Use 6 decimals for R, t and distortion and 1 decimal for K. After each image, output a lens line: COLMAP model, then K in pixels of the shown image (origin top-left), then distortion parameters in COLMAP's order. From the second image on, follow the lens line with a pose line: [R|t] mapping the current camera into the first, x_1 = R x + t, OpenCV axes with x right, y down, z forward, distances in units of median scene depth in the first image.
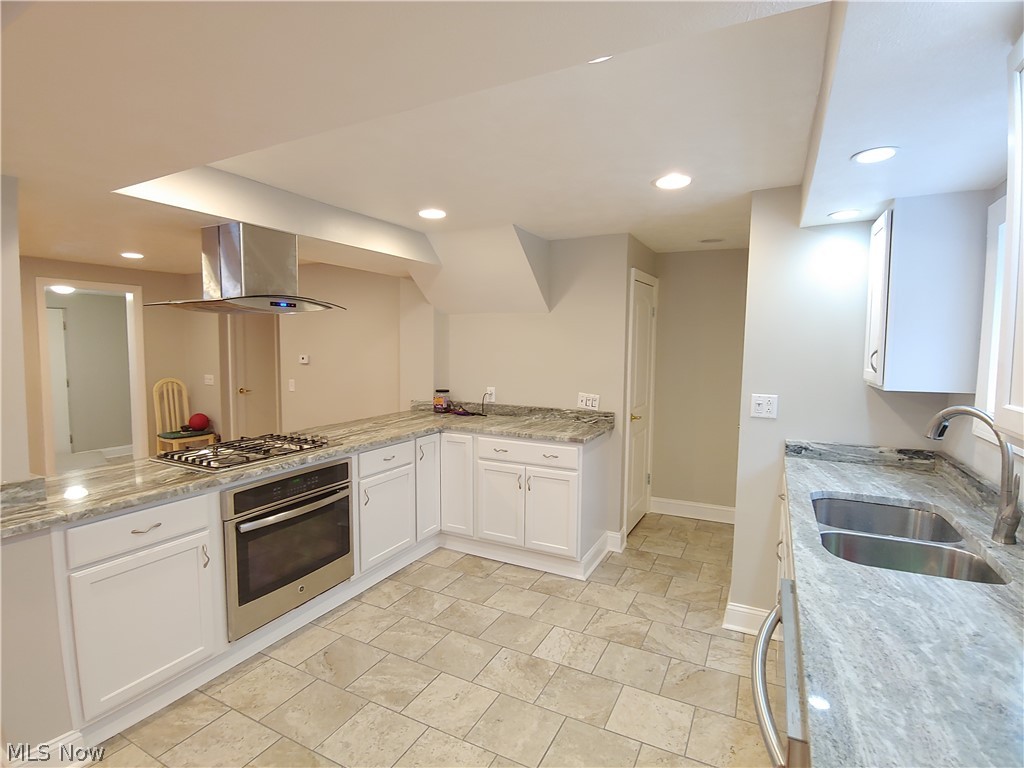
lens RADIAL K [[513.7, 0, 511.6], [0, 513.7, 382.9], [0, 0, 1]] dist [-0.012174, -0.003218]
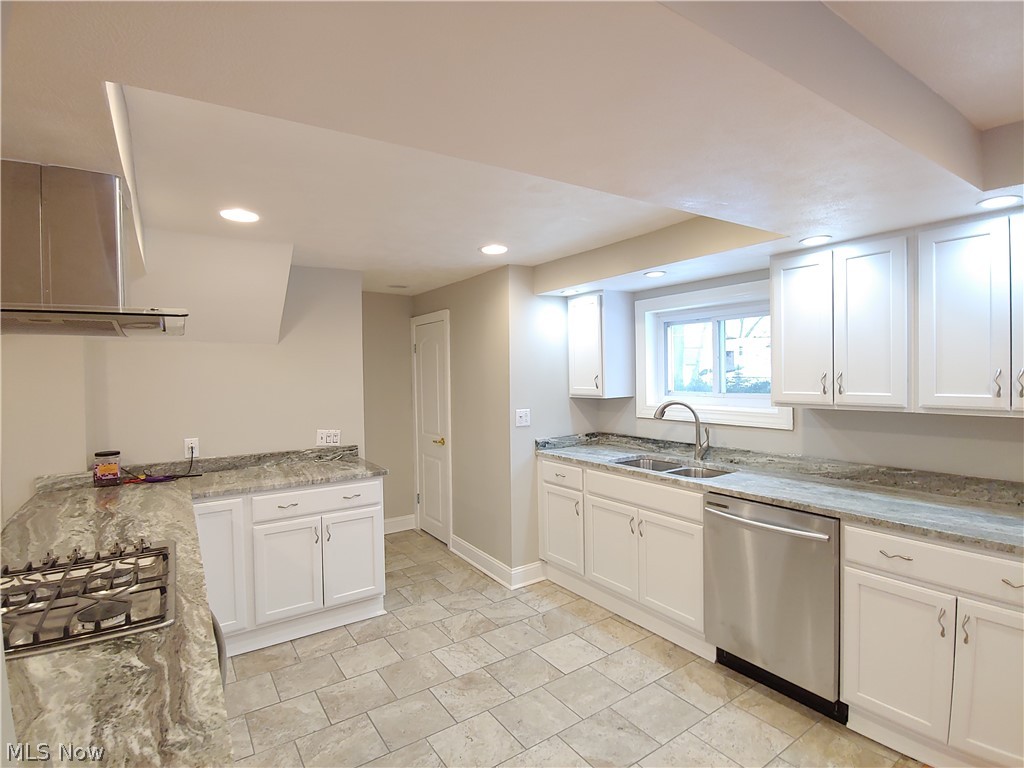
lens RADIAL K [[513.7, 0, 512.8], [0, 513.7, 383.5], [0, 0, 1]] dist [-0.012174, -0.003218]
pose [[0.477928, -0.033206, 0.877771, -0.605170], [0.087790, 0.996088, -0.010119, -0.028920], [-0.874001, 0.081896, 0.478973, 0.272755]]
